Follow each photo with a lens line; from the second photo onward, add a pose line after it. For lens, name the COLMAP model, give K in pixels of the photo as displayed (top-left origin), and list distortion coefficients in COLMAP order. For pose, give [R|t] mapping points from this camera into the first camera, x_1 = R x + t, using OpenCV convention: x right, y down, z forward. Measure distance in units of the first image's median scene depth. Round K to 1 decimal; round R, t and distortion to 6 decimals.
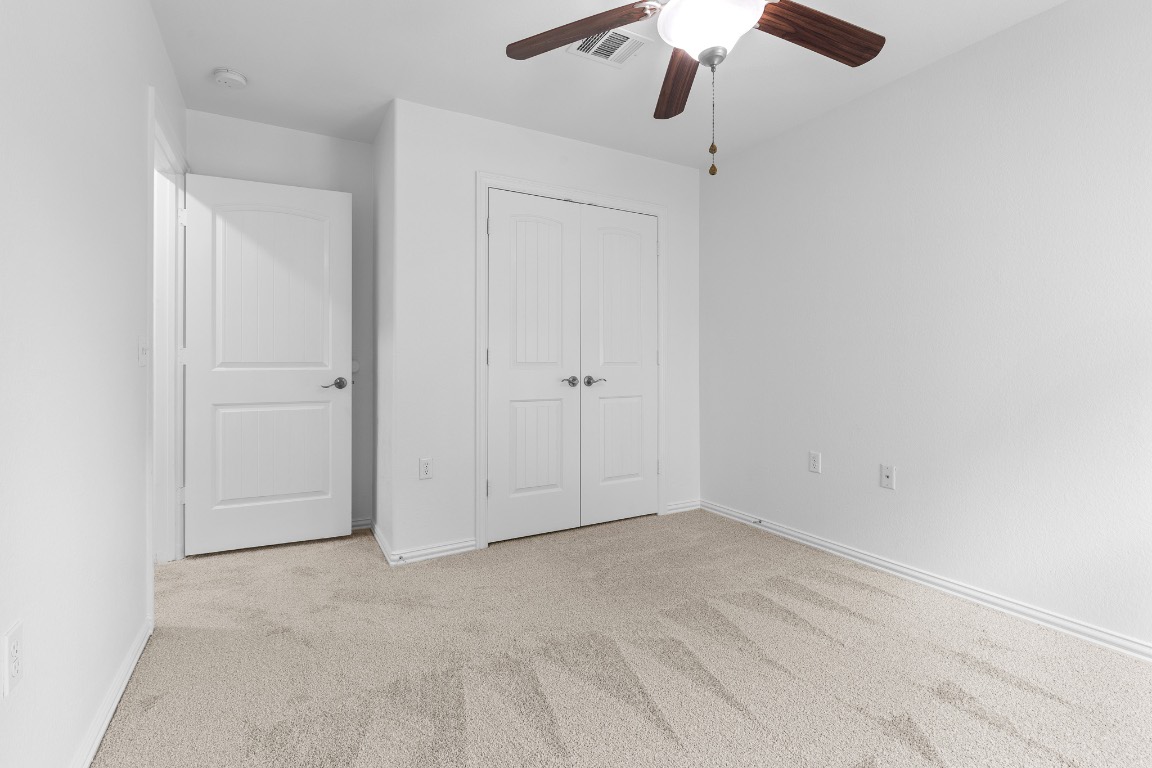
lens RADIAL K [[518.7, 0, 578.9], [0, 518.7, 369.4], [0, 0, 1]] dist [0.002540, -0.000700]
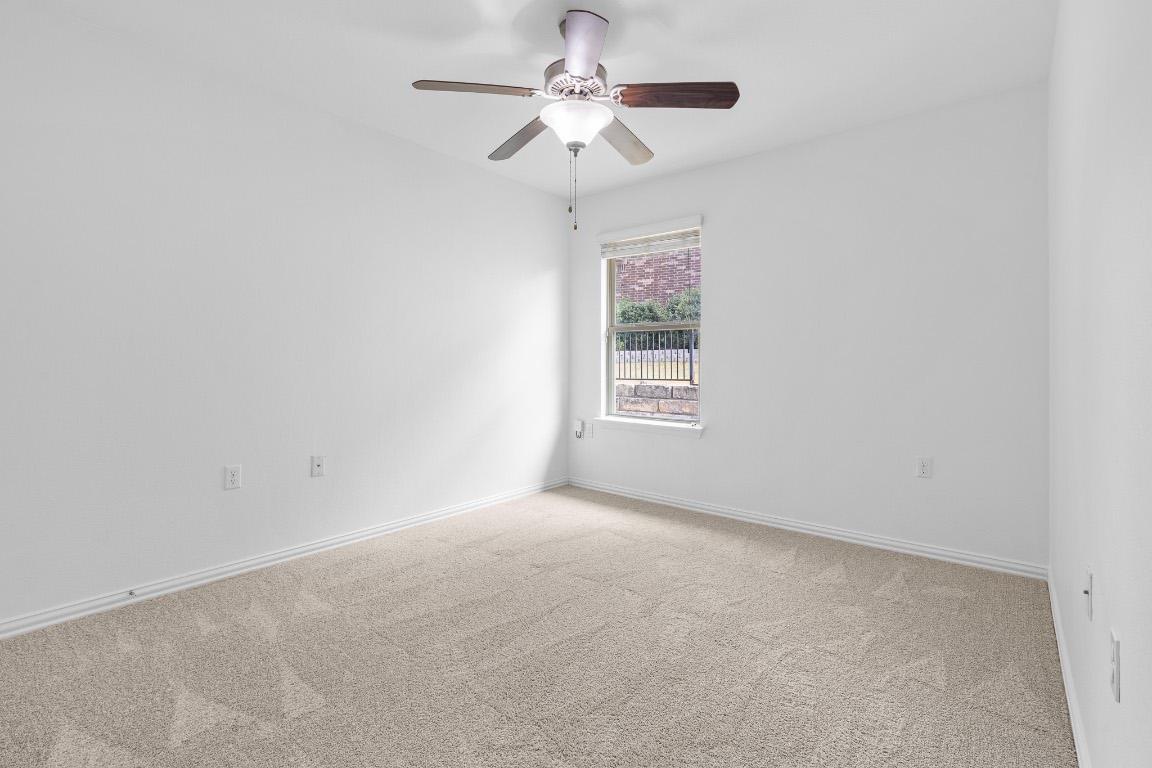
lens RADIAL K [[518.7, 0, 578.9], [0, 518.7, 369.4], [0, 0, 1]] dist [0.002540, -0.000700]
pose [[-0.362382, -0.006891, 0.932004, -0.620758], [-0.004021, 0.999975, 0.005830, -0.004425], [-0.932021, -0.001635, -0.362401, 0.882409]]
